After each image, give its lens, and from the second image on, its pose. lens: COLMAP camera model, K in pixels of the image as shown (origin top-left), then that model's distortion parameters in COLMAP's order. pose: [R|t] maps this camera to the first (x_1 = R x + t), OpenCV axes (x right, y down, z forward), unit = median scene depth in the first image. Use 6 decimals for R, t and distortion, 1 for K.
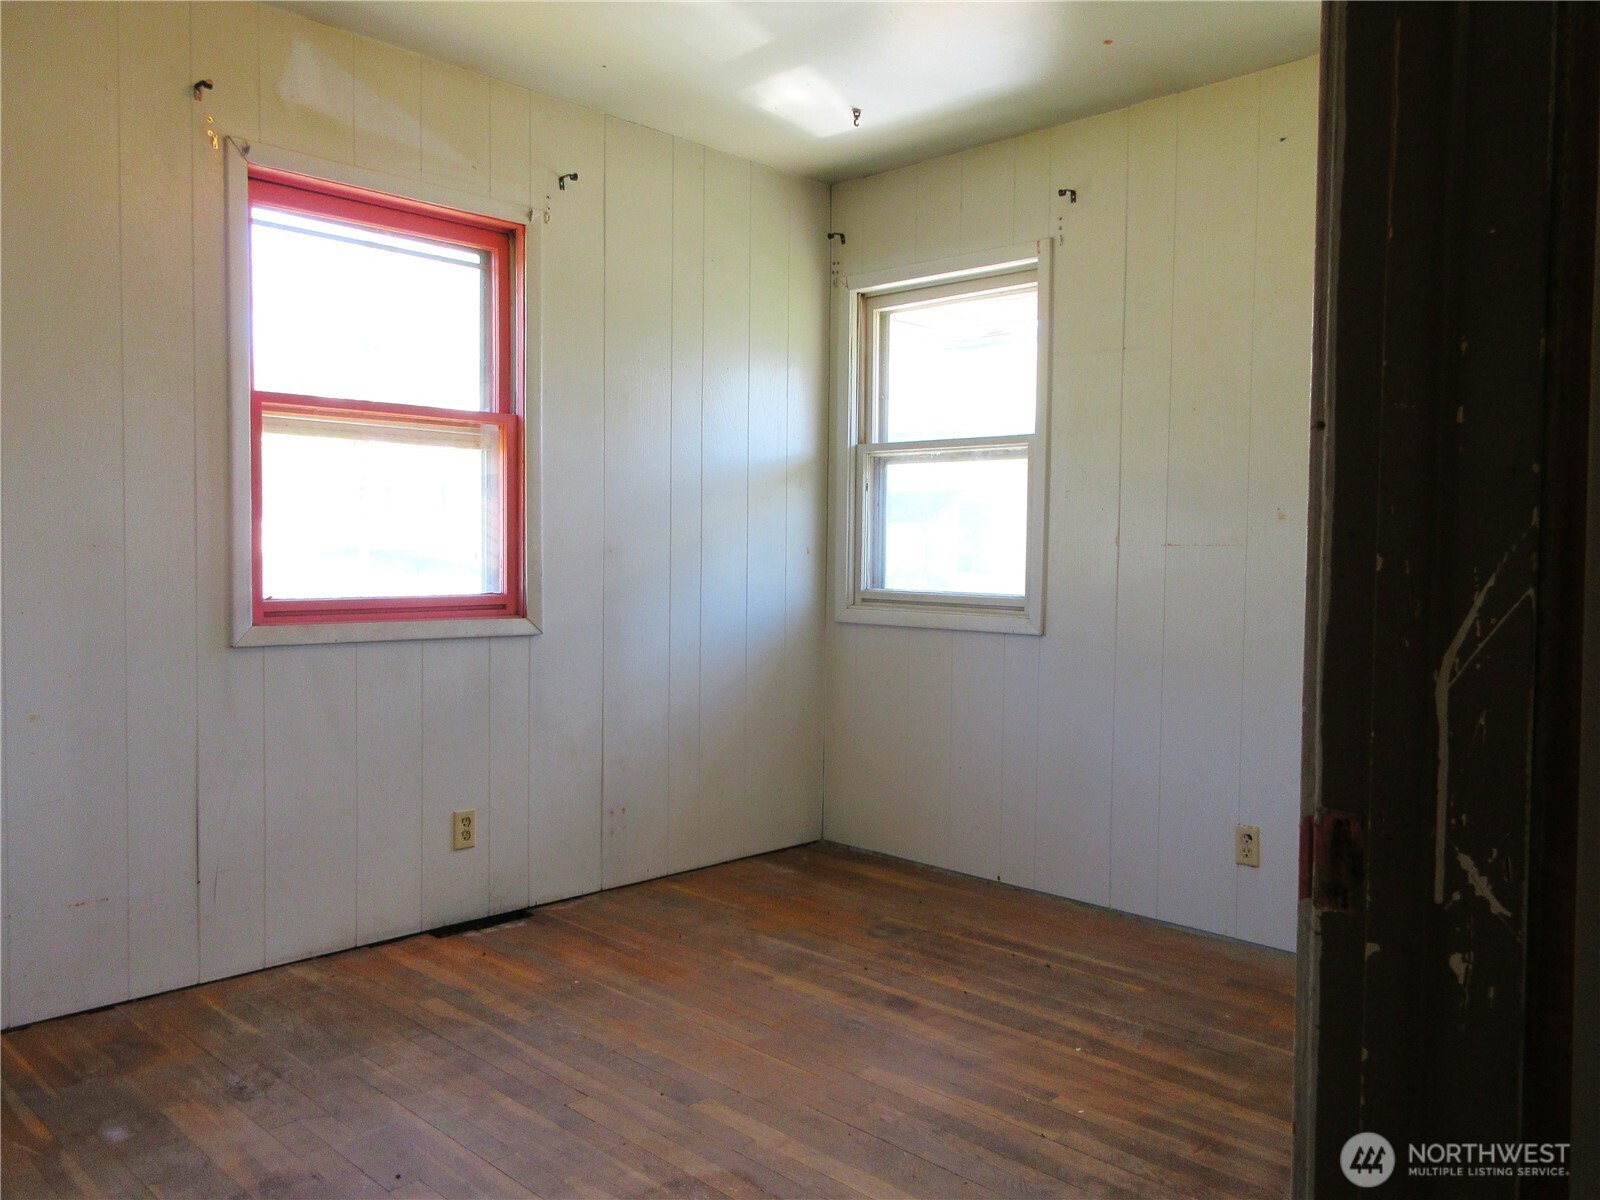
lens RADIAL K [[1225.4, 0, 807.9], [0, 1225.4, 596.2], [0, 0, 1]] dist [0.014993, -0.004551]
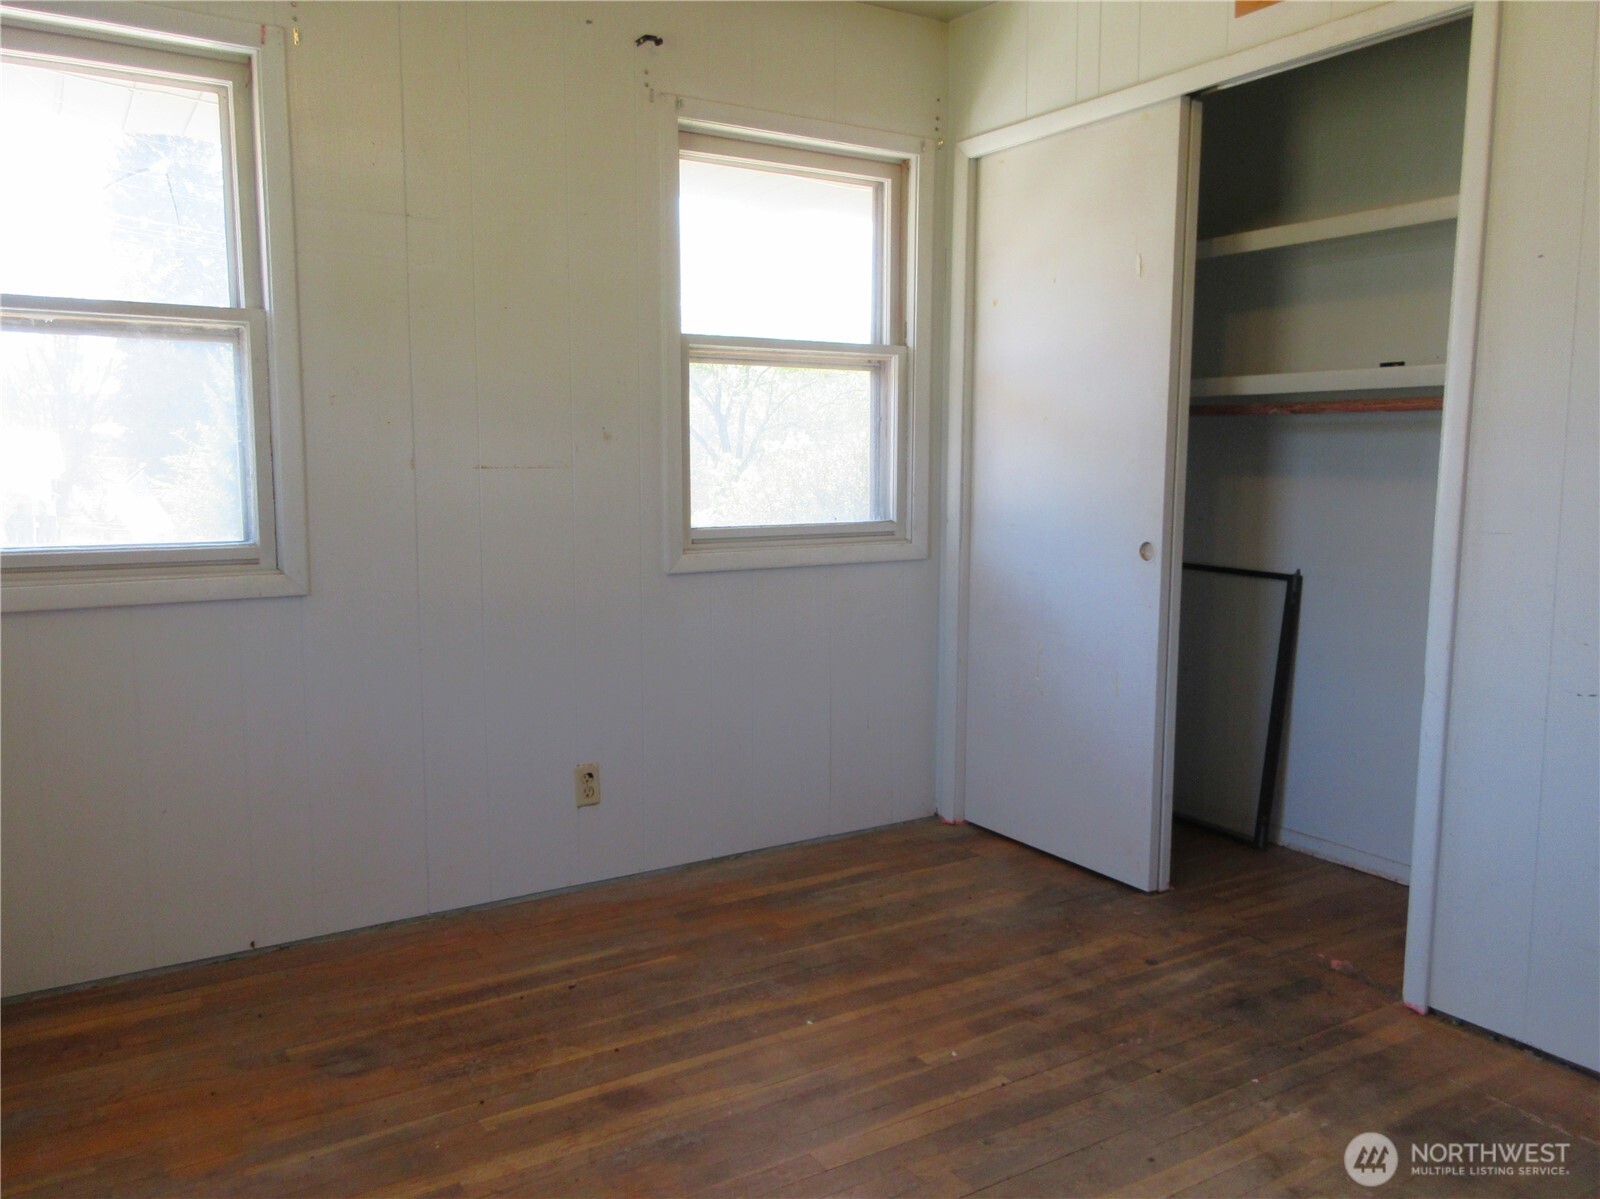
lens RADIAL K [[1225.4, 0, 807.9], [0, 1225.4, 595.7], [0, 0, 1]] dist [0.014993, -0.004551]
pose [[0.238243, -0.125633, 0.963045, -0.554911], [0.036763, 0.992054, 0.120322, -0.055696], [-0.970509, 0.006738, 0.240969, 0.677479]]
